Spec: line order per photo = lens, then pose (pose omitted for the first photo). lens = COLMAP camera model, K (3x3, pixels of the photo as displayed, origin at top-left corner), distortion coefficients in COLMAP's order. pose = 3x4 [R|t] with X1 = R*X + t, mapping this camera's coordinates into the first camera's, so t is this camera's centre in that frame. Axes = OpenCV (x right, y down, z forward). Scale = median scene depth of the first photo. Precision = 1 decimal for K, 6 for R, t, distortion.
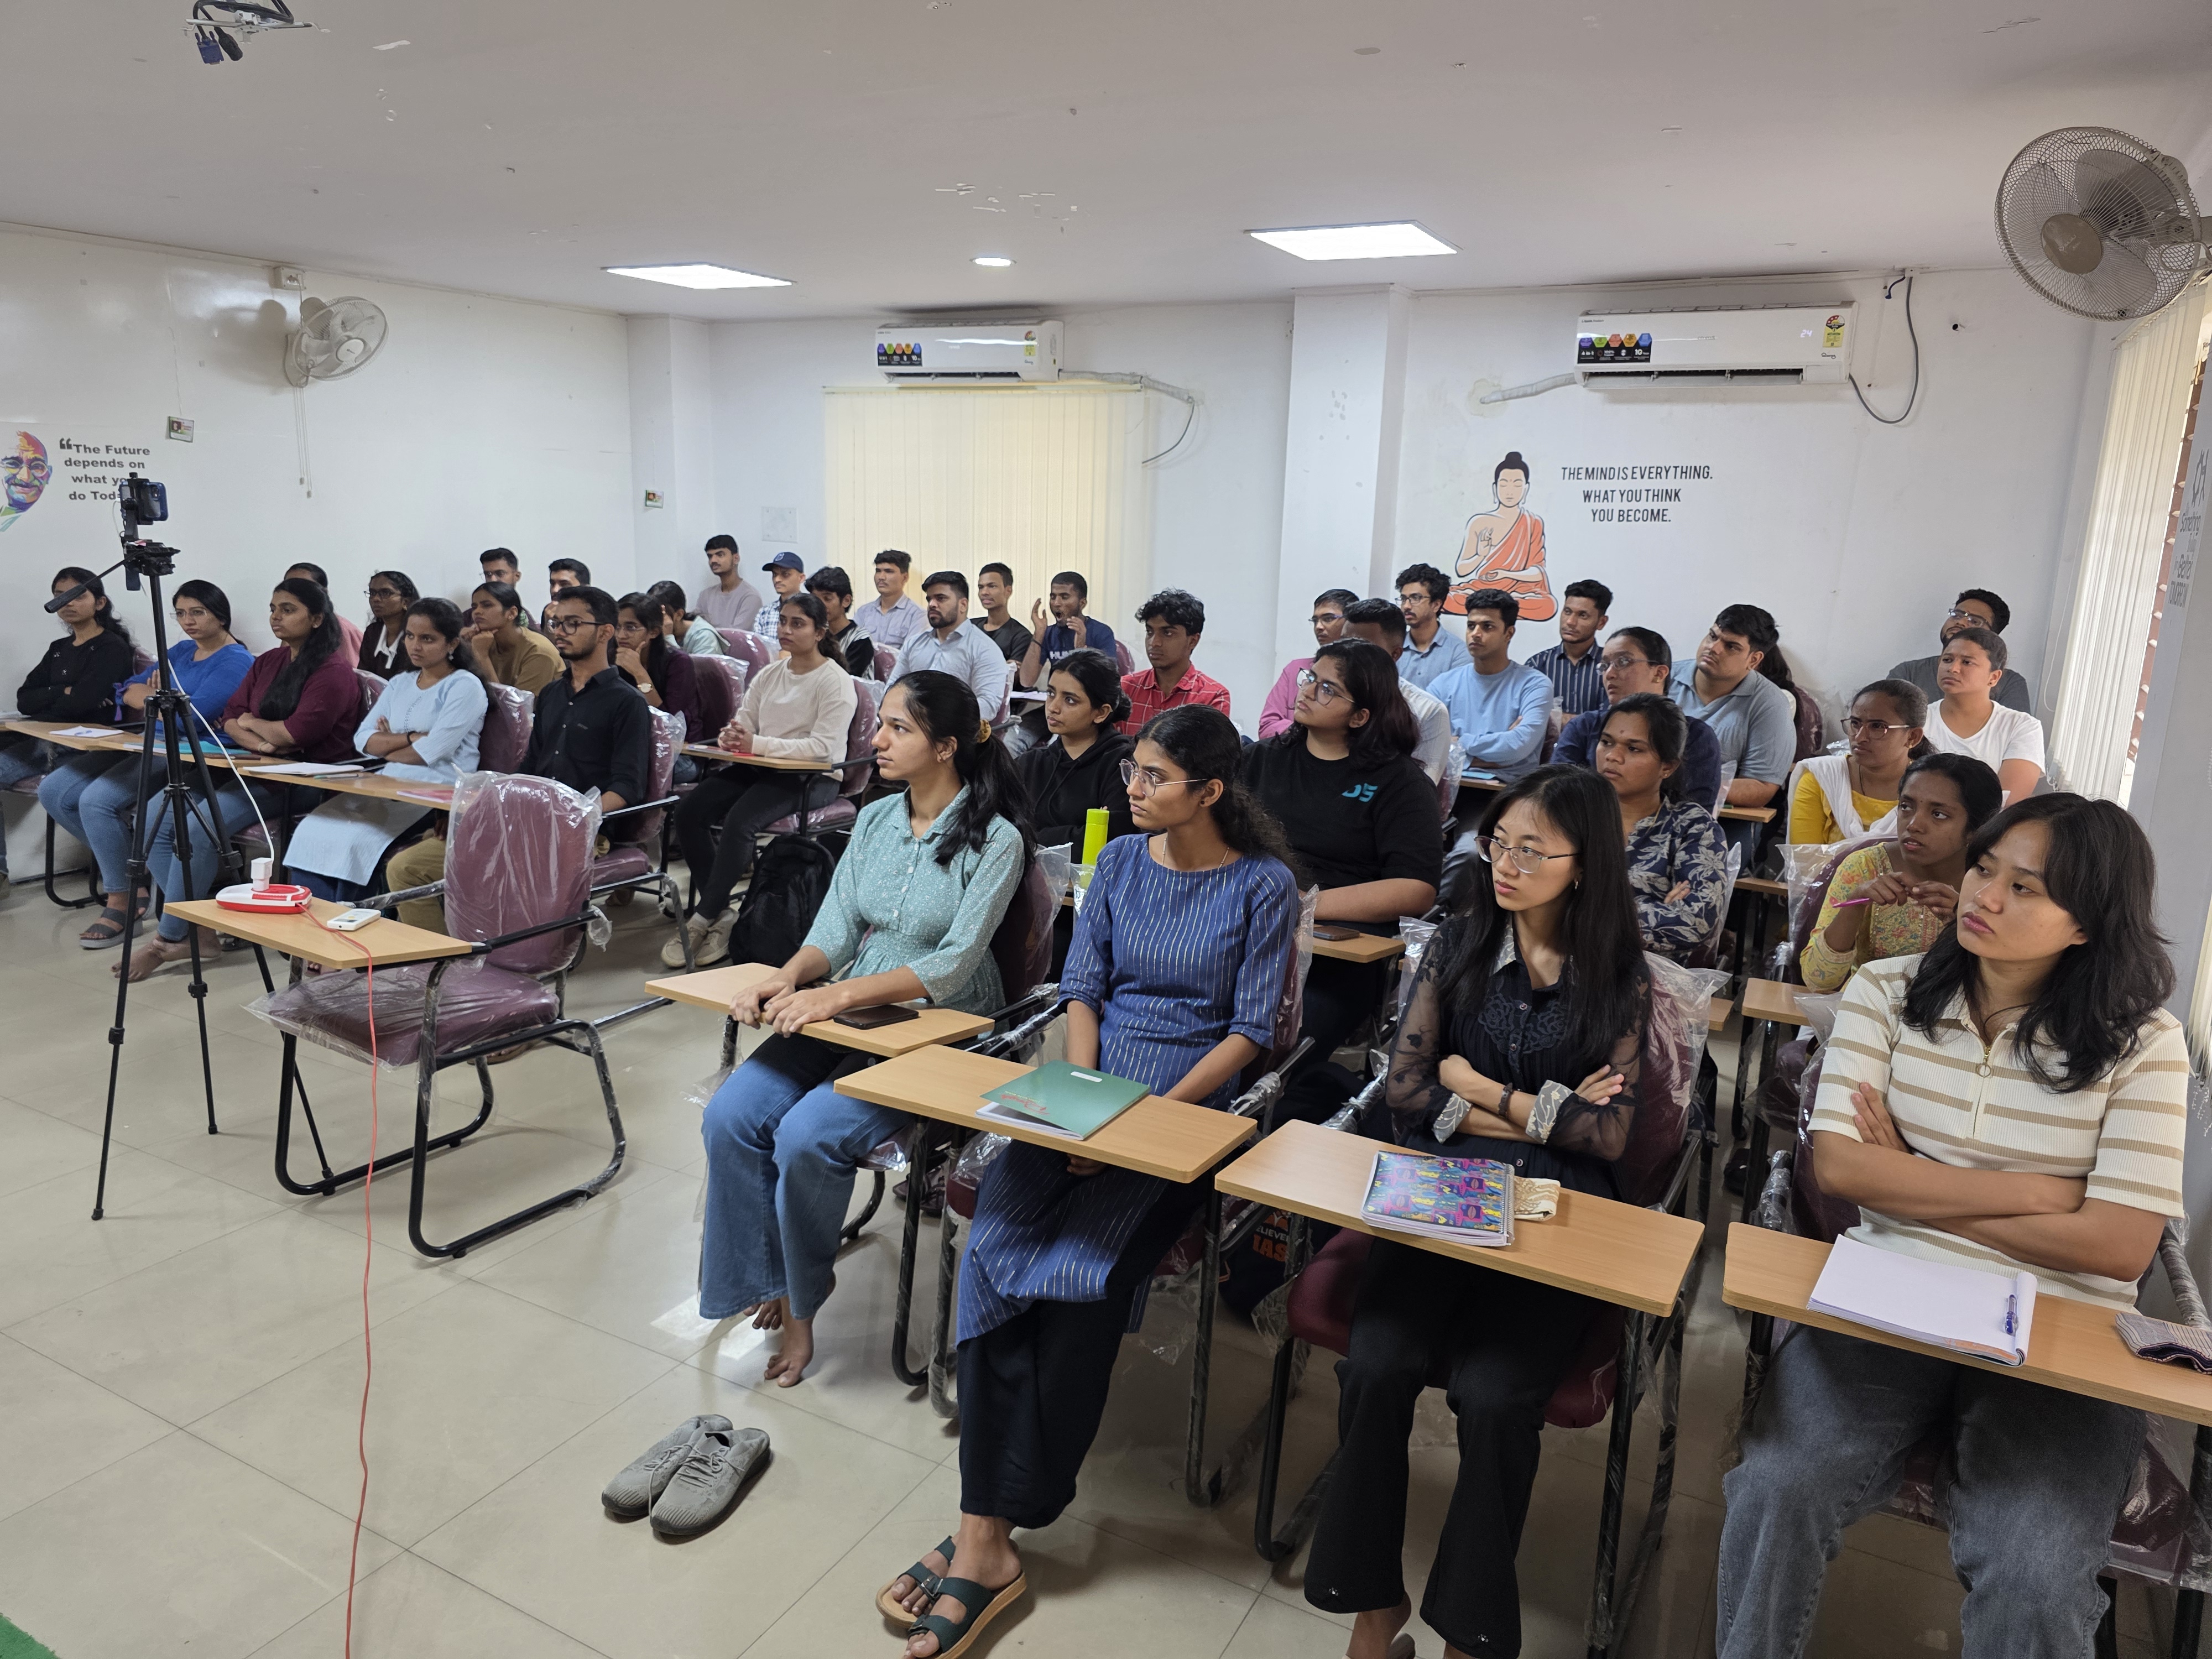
lens RADIAL K [[1496.6, 0, 1106.0], [0, 1496.6, 829.5], [0, 0, 1]] dist [0.057358, -0.059350]
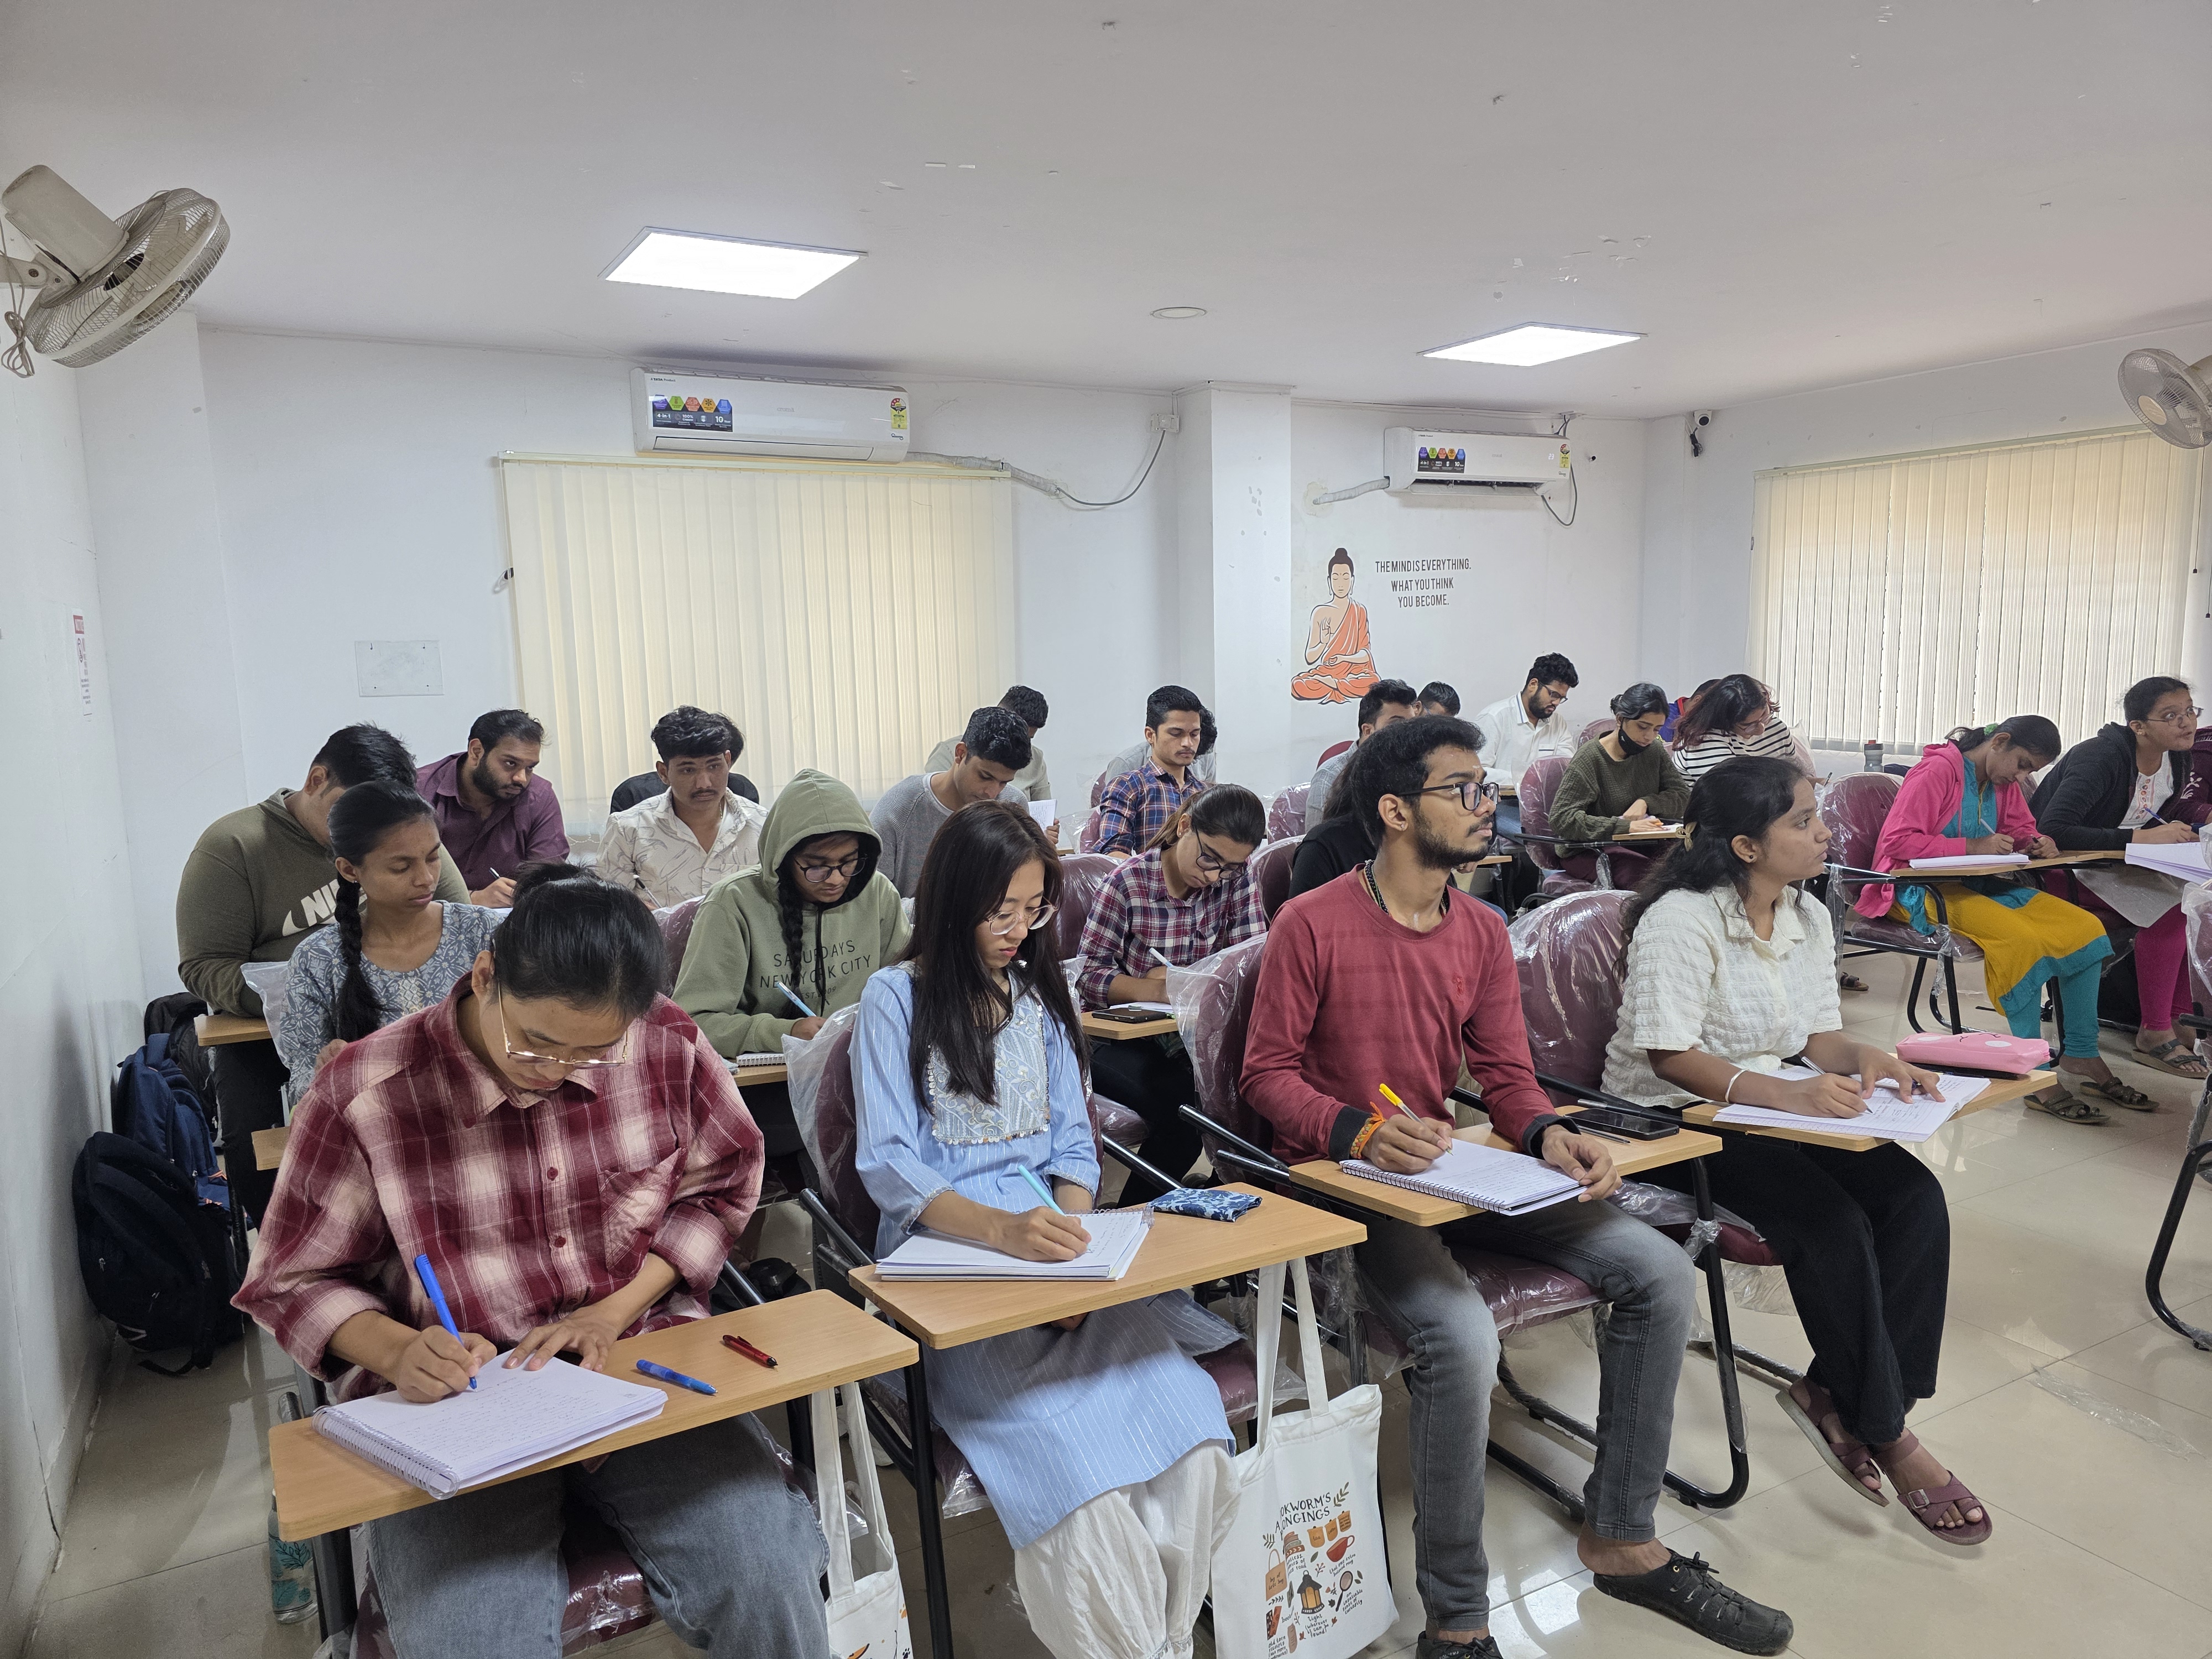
lens RADIAL K [[1491.3, 0, 1110.6], [0, 1491.3, 840.0], [0, 0, 1]] dist [0.066185, -0.071239]
pose [[0.531728, -0.155431, 0.832530, -1.024733], [0.222226, 0.974177, 0.039942, -0.166014], [-0.817239, 0.163772, 0.552538, 0.761141]]
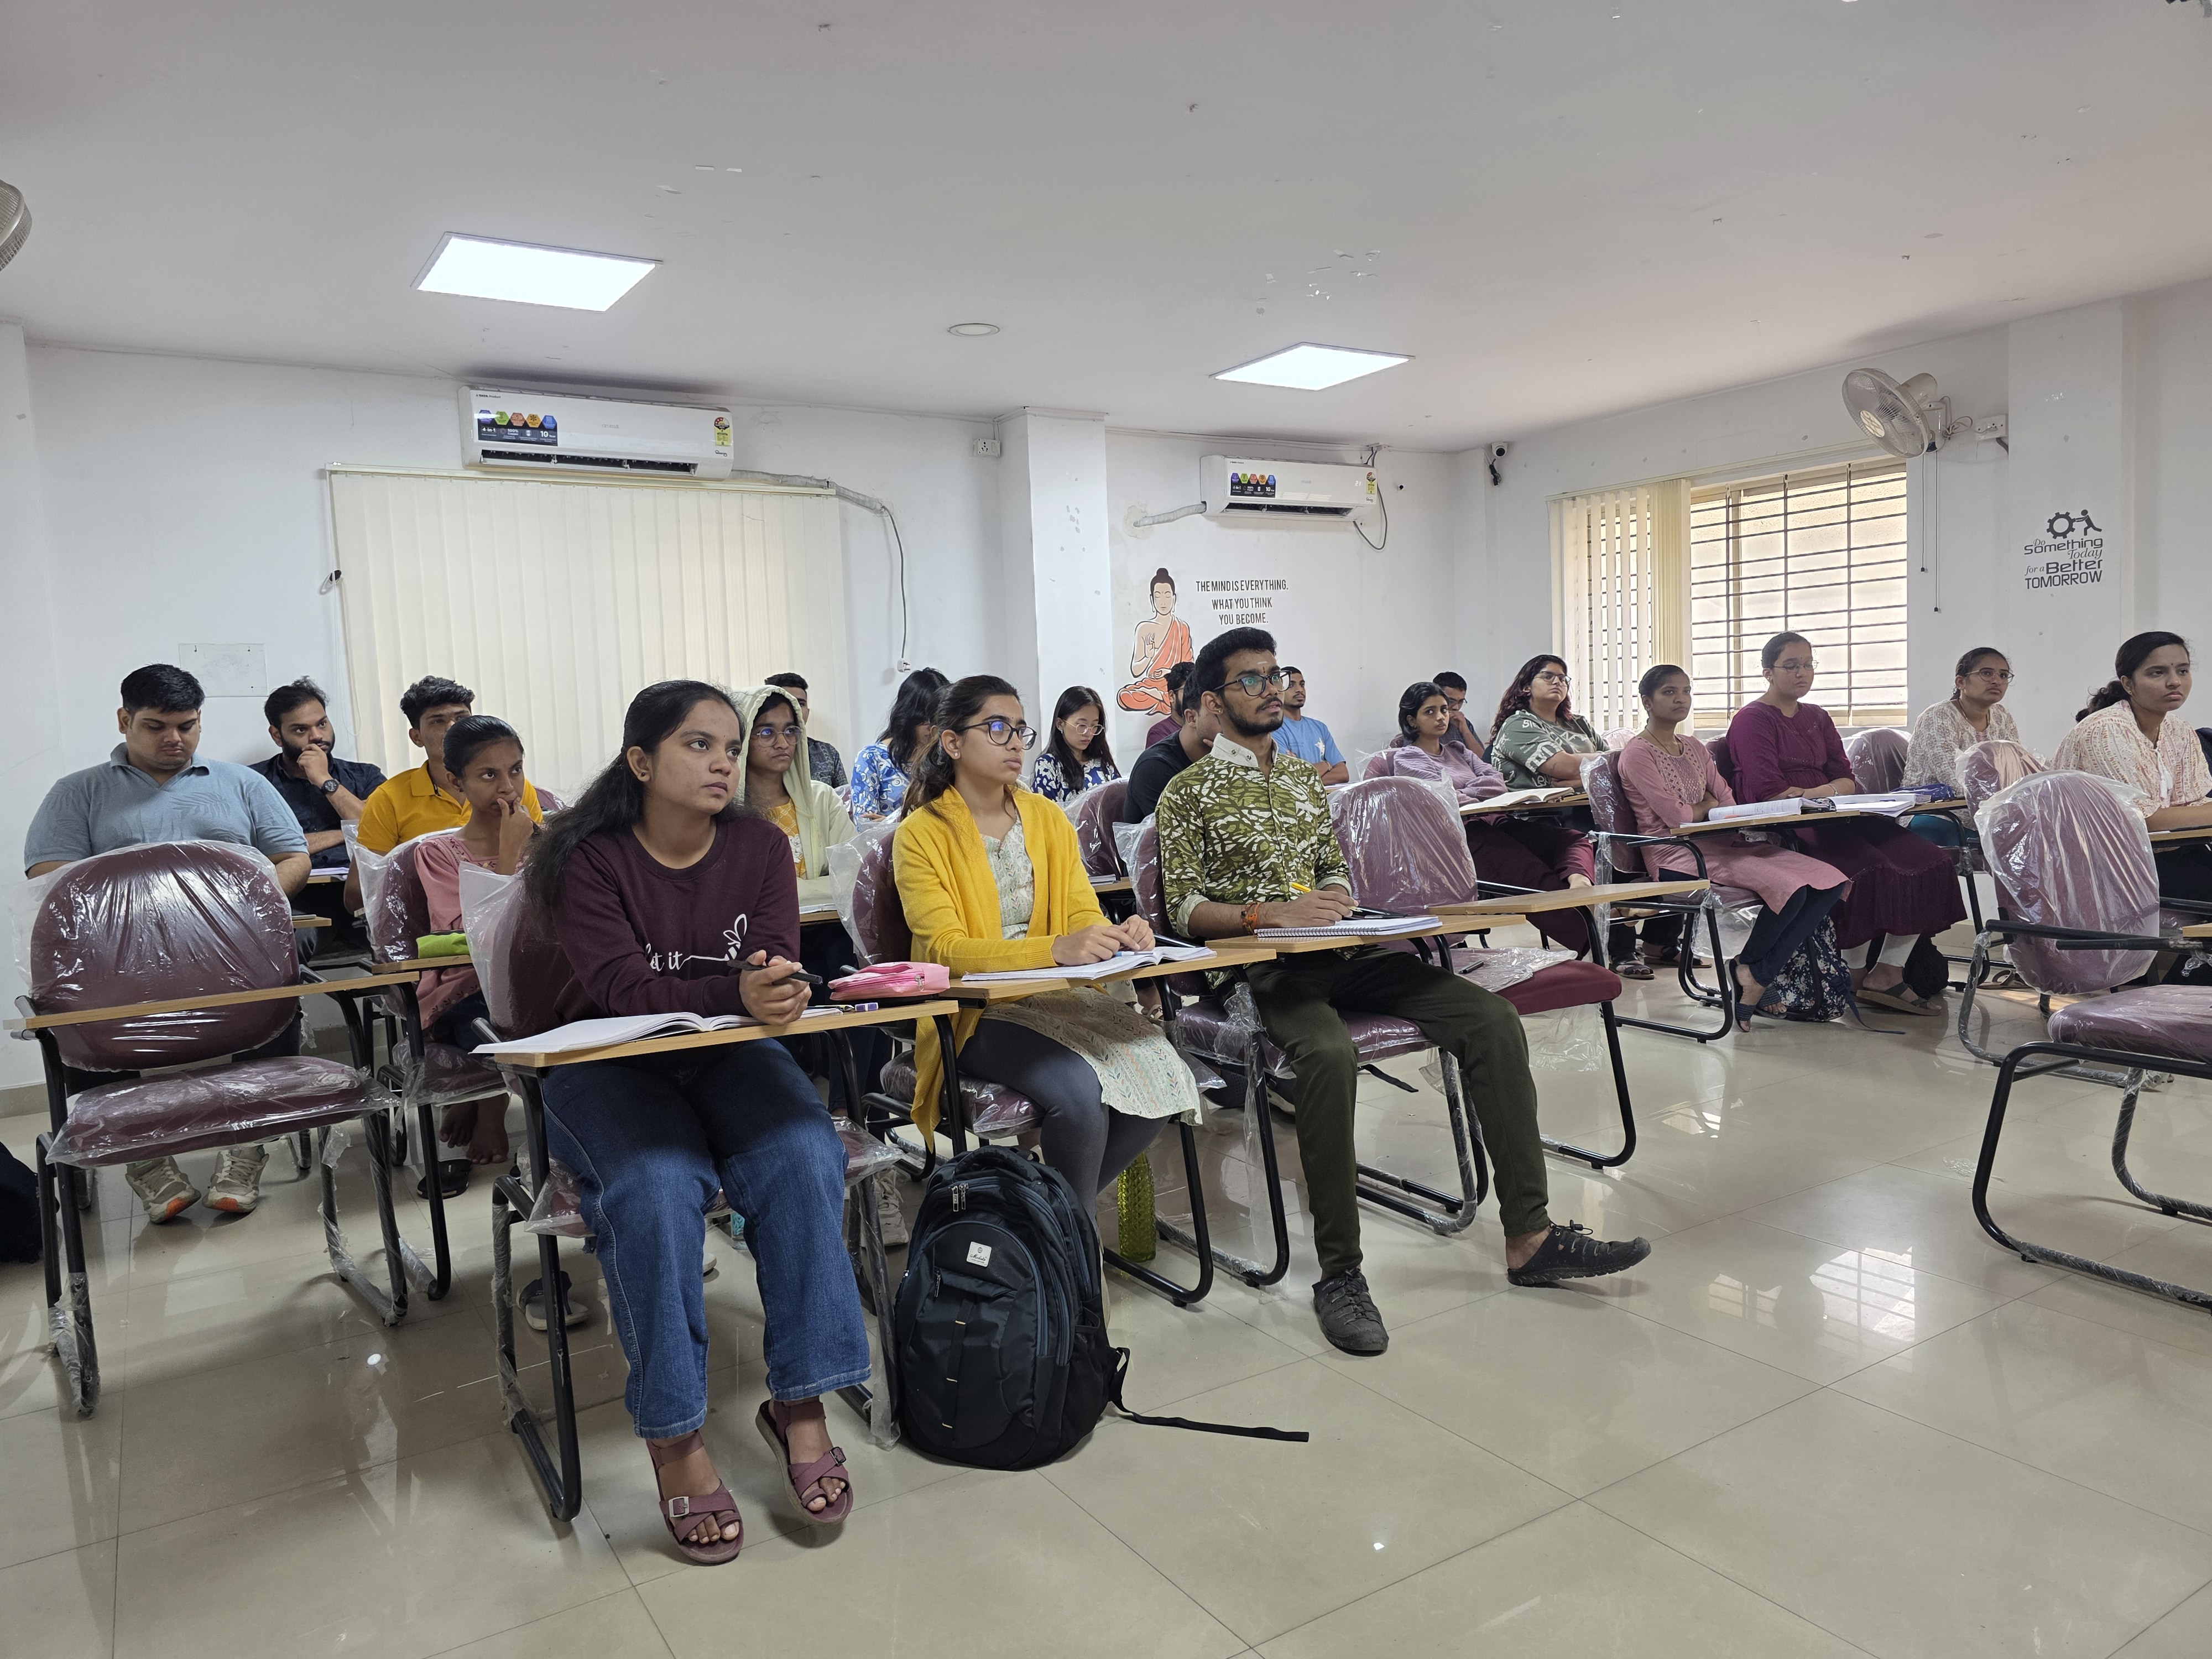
lens RADIAL K [[1496.6, 0, 1106.0], [0, 1496.6, 829.5], [0, 0, 1]] dist [0.057358, -0.059350]
pose [[0.479849, -0.115627, 0.869698, -1.050094], [0.242083, 0.970245, -0.004573, -0.079789], [-0.843292, 0.212733, 0.493563, 0.680028]]
